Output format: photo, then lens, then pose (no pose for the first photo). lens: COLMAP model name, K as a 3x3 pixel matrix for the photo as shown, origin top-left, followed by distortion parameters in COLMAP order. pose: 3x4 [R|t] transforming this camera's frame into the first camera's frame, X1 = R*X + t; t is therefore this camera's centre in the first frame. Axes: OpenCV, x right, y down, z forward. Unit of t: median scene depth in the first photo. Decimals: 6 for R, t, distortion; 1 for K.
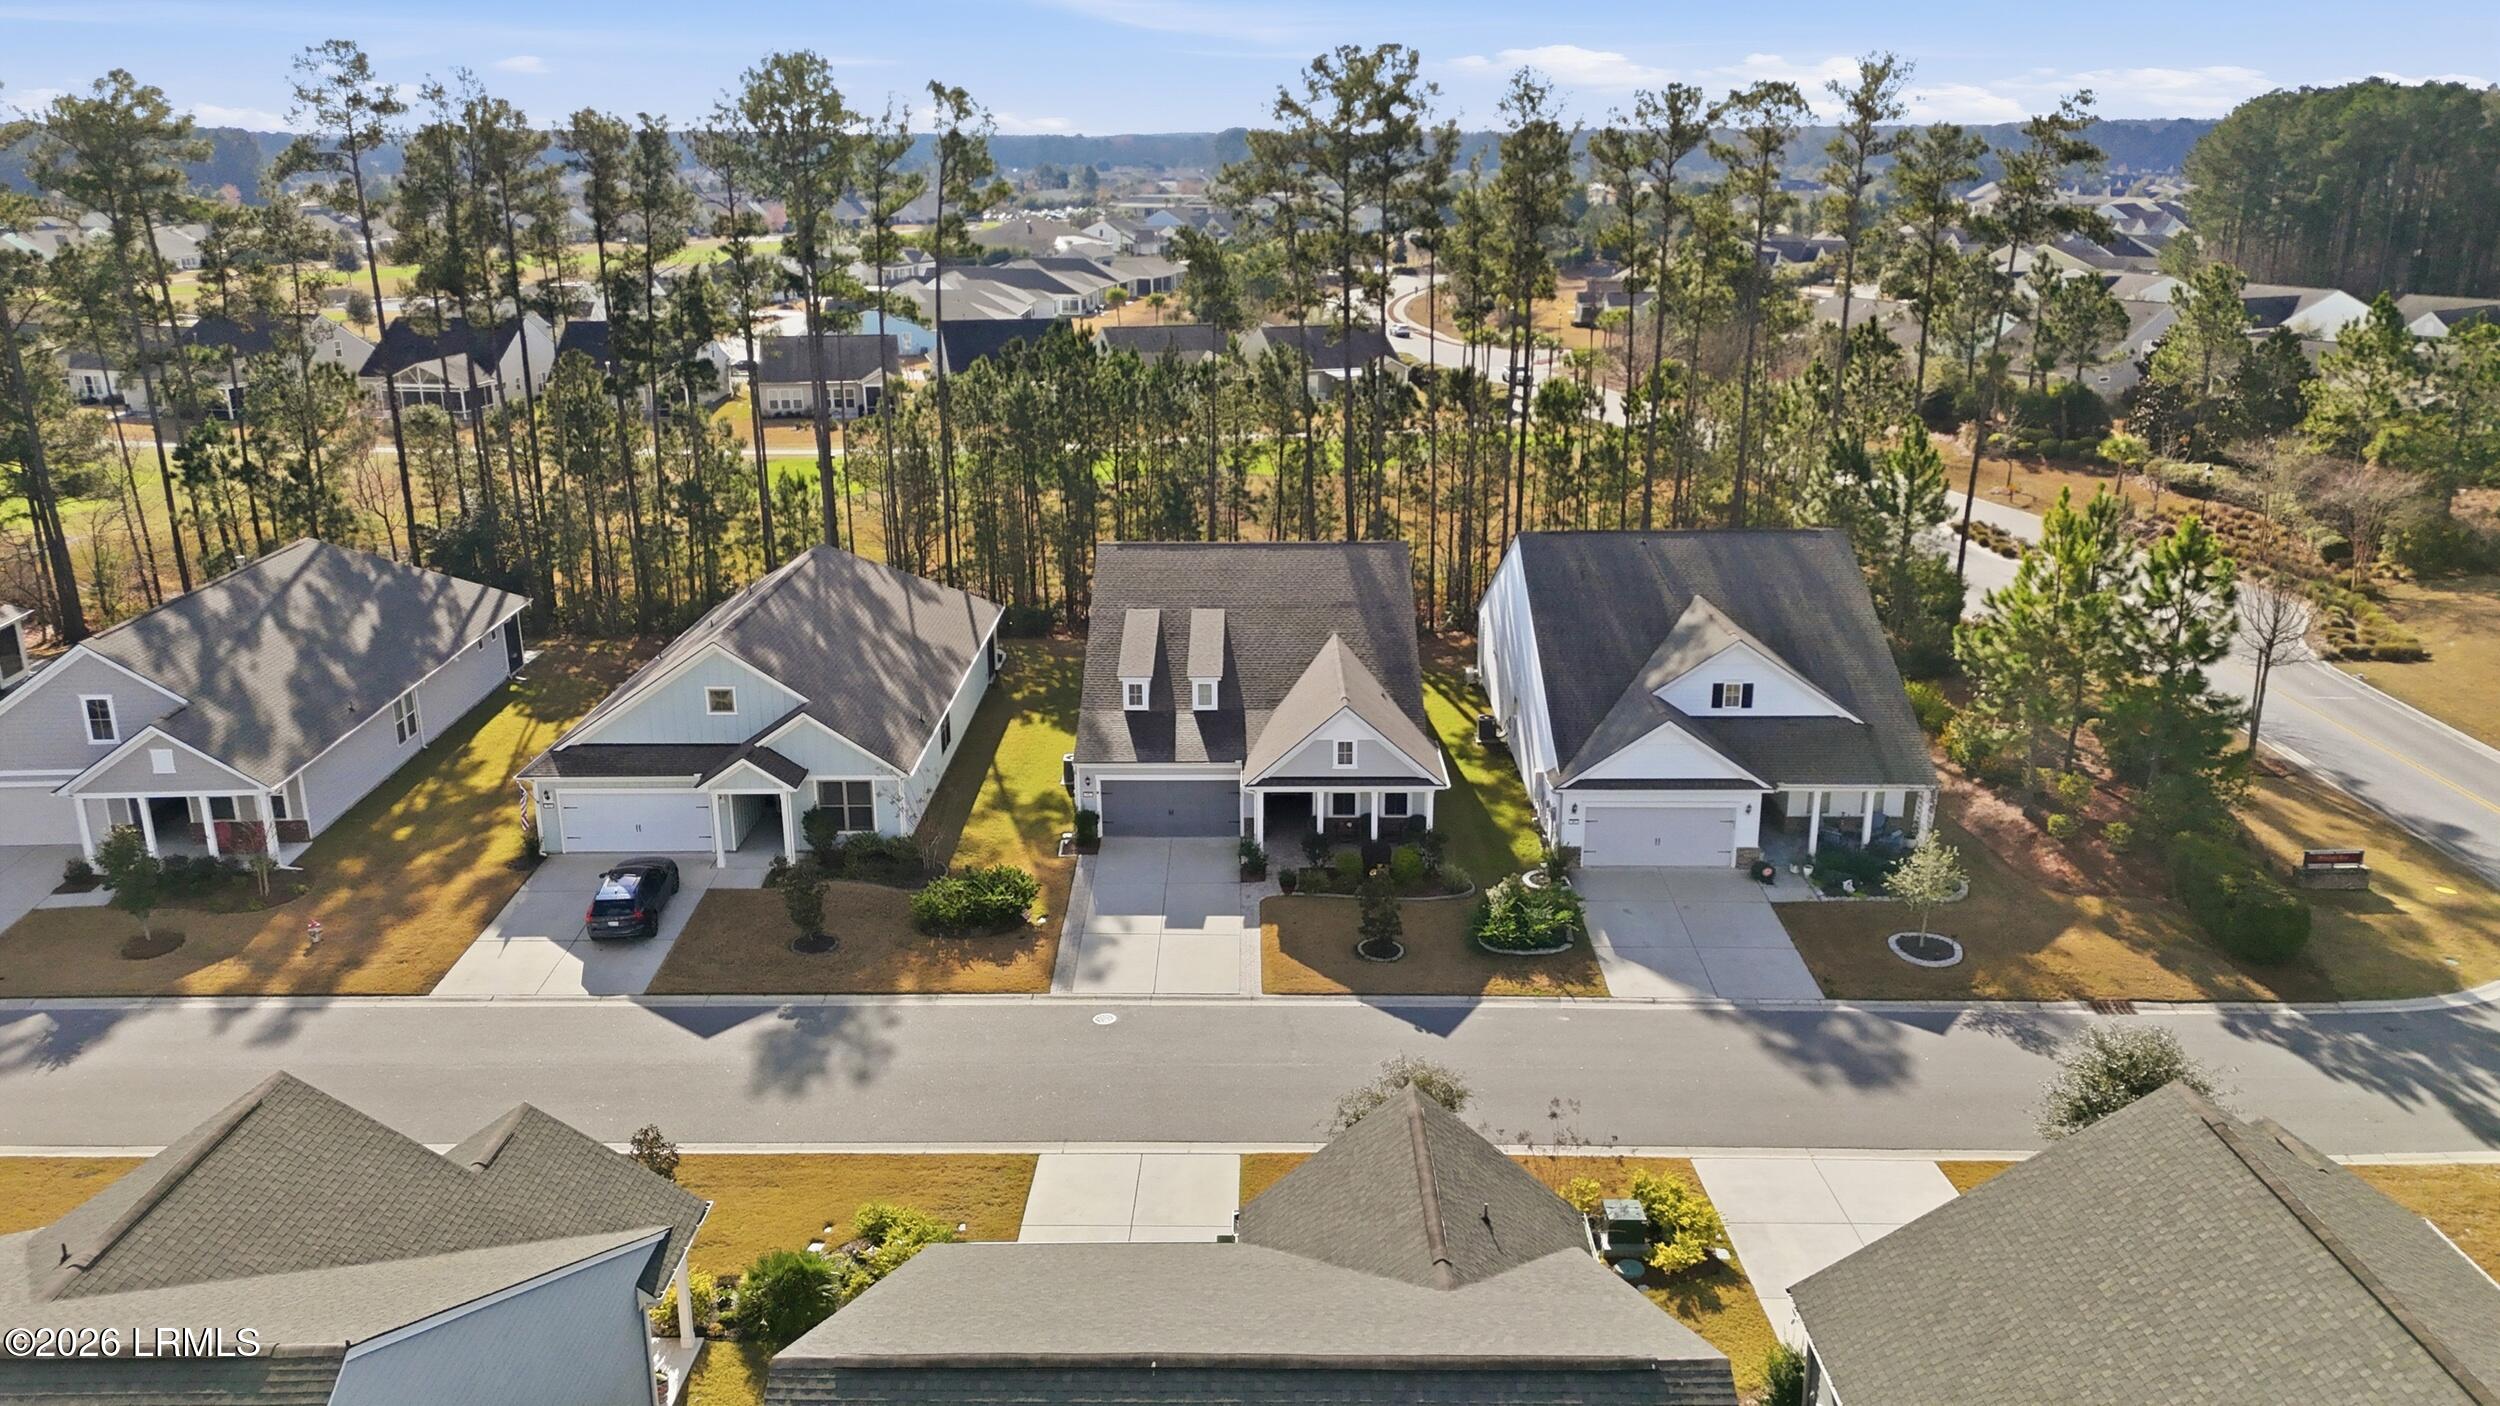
lens RADIAL K [[1856.2, 0, 1250.0], [0, 1856.2, 703.0], [0, 0, 1]] dist [0.060582, -0.006630]
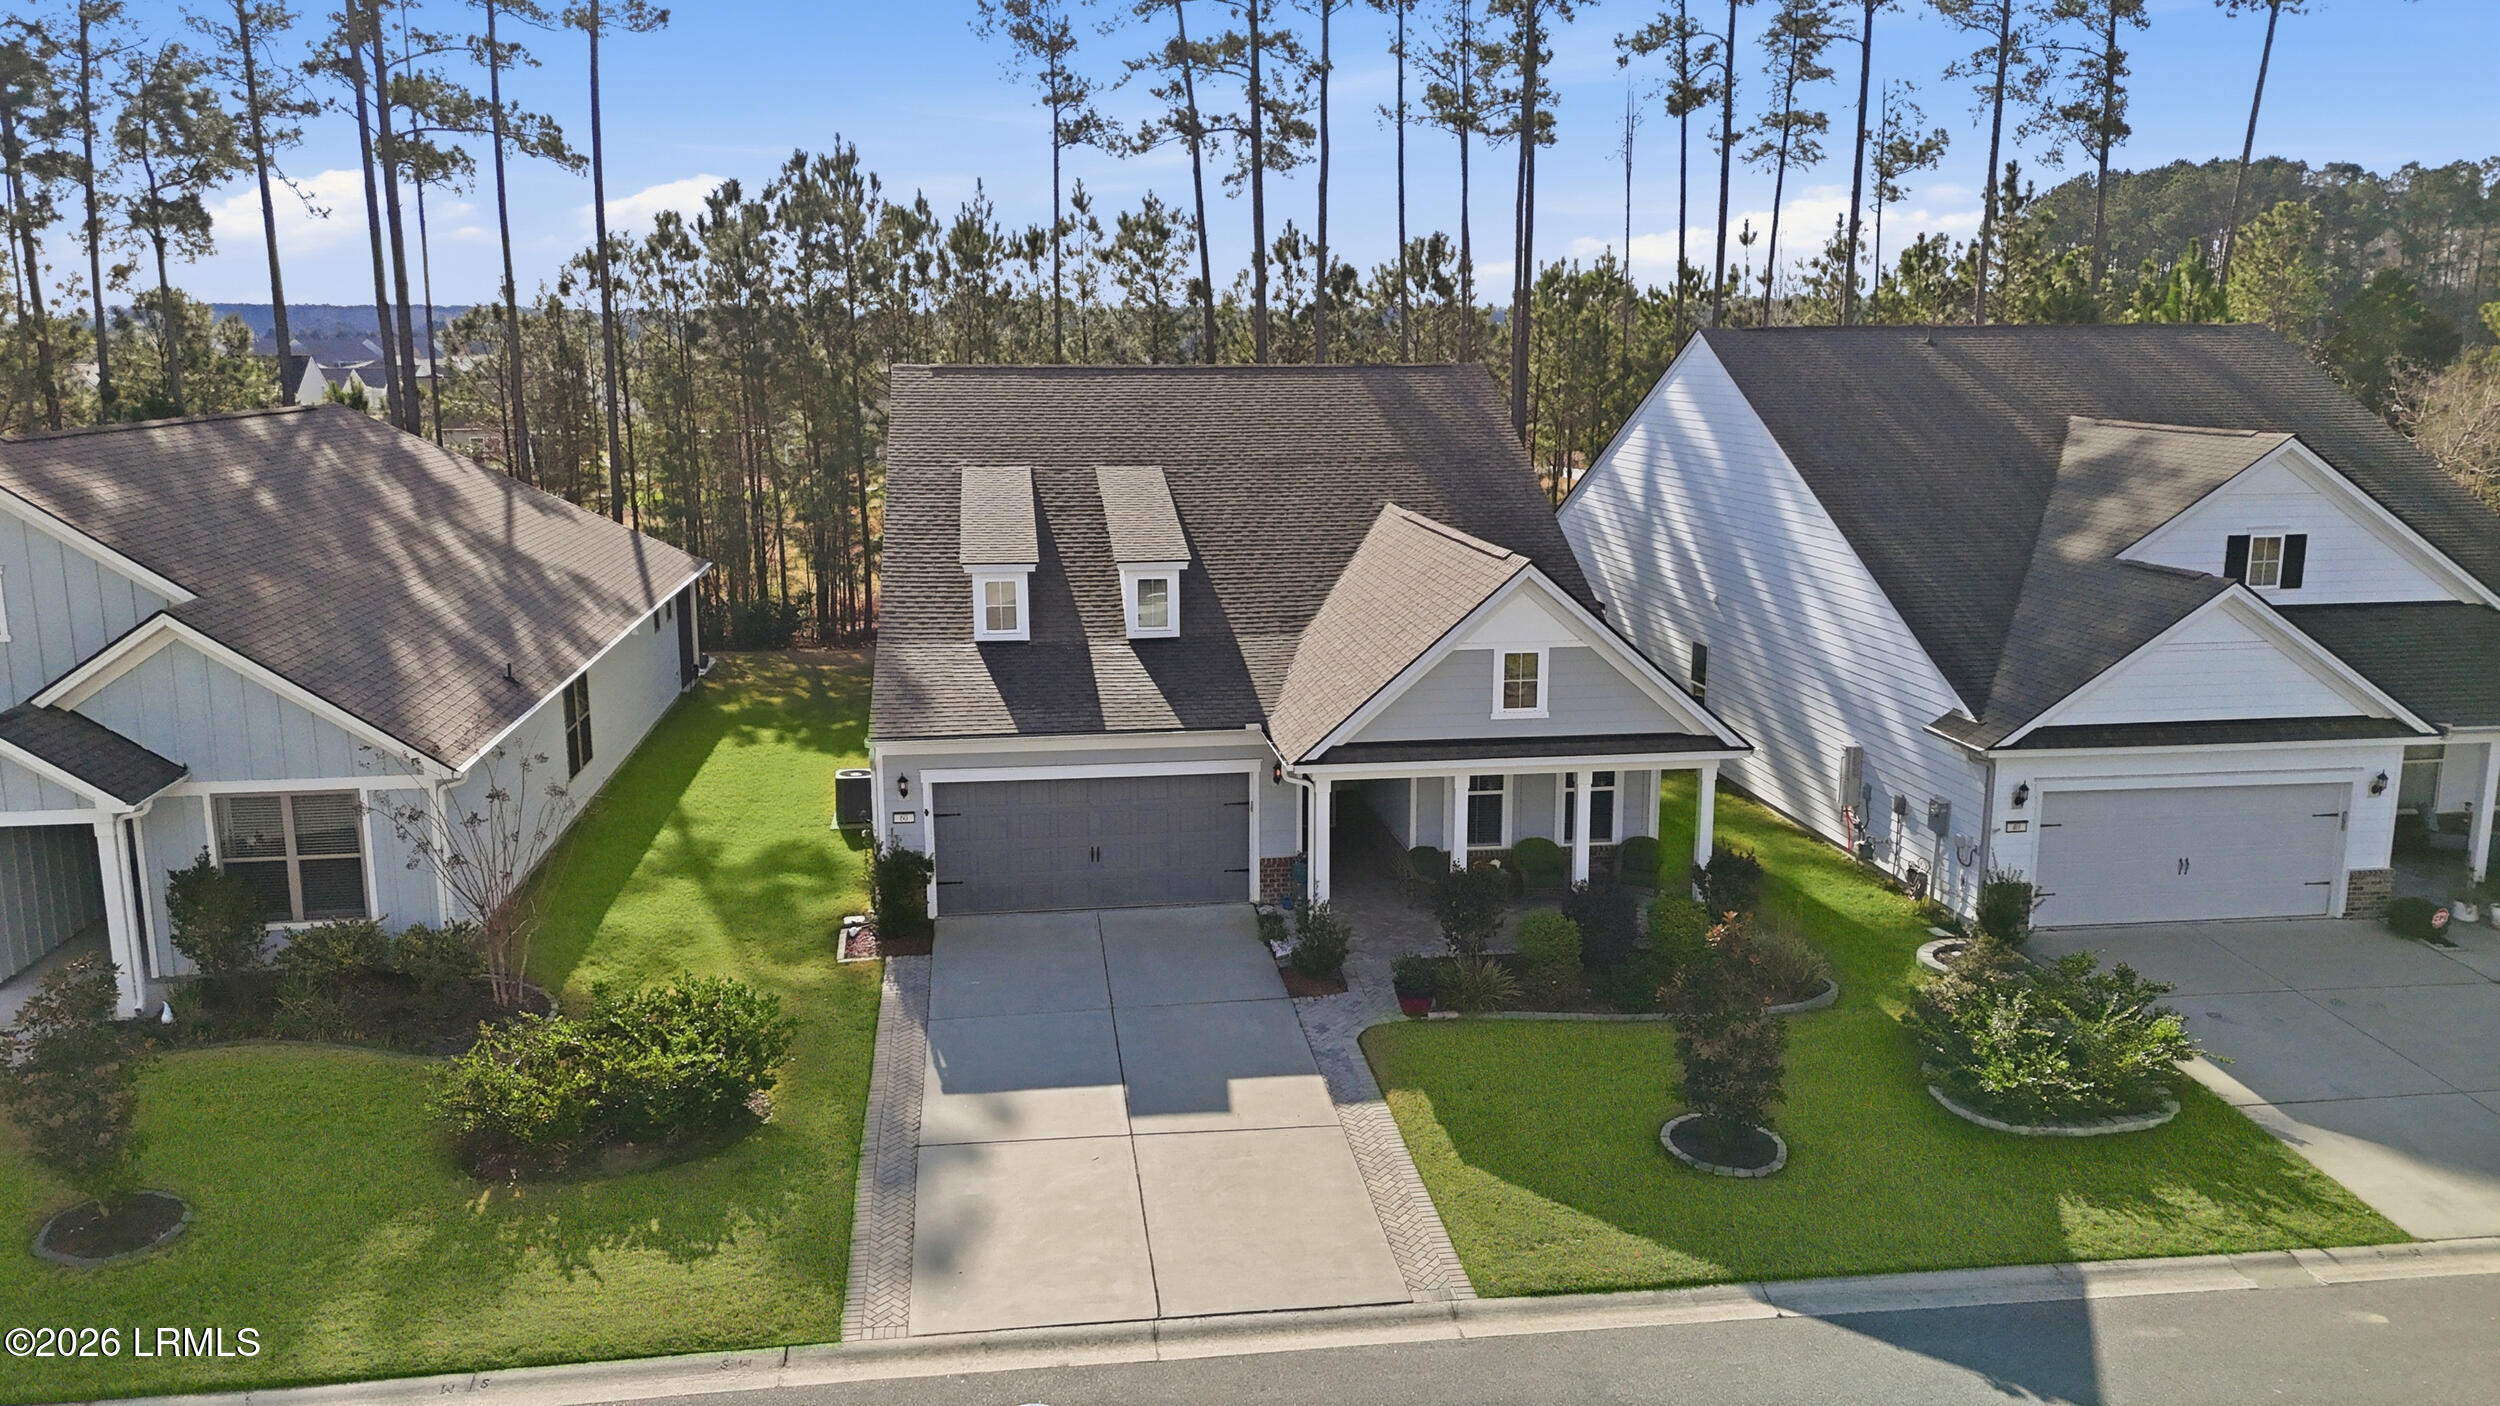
lens RADIAL K [[1868.4, 0, 1234.2], [0, 1868.4, 704.9], [0, 0, 1]] dist [0.022787, -0.003282]
pose [[0.990100, -0.025793, 0.137972, -0.072366], [0.039804, 0.994213, -0.099782, 0.072212], [-0.134600, 0.104286, 0.985397, 0.581231]]
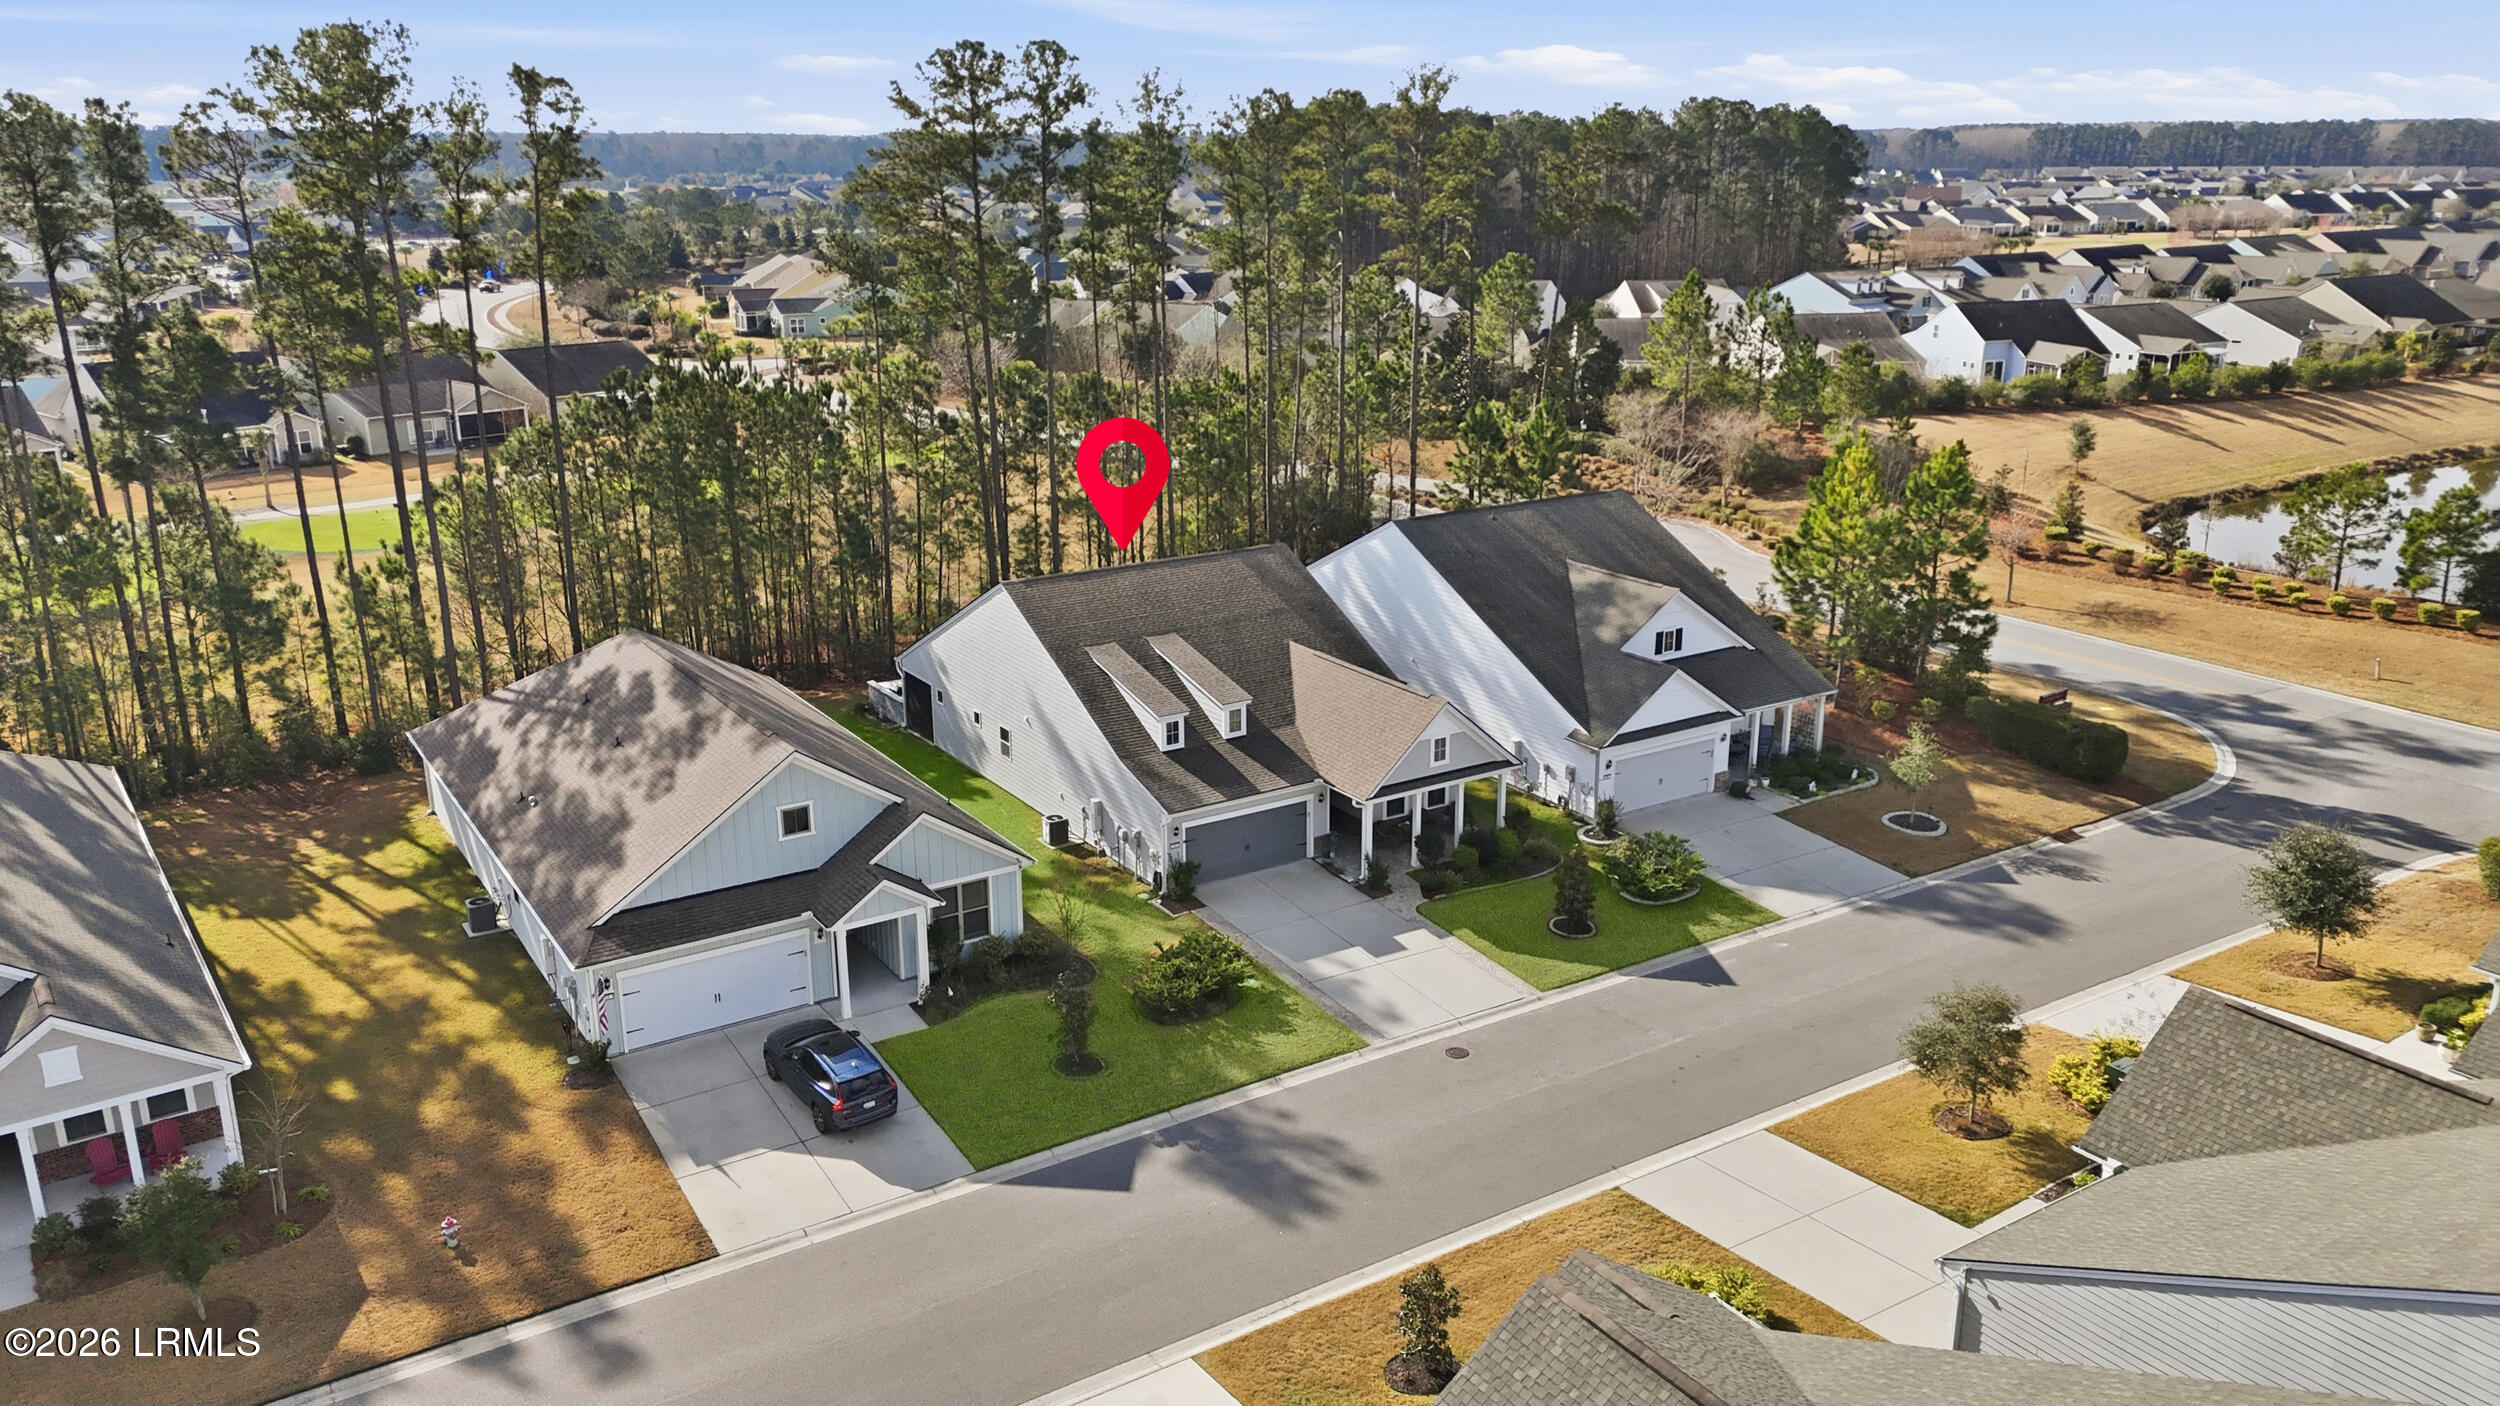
lens RADIAL K [[1856.2, 0, 1250.0], [0, 1856.2, 703.0], [0, 0, 1]] dist [0.060582, -0.006630]
pose [[0.833959, -0.158043, 0.528711, -0.552961], [0.161078, 0.986102, 0.040691, -0.054191], [-0.527794, 0.051229, 0.847826, 0.203946]]
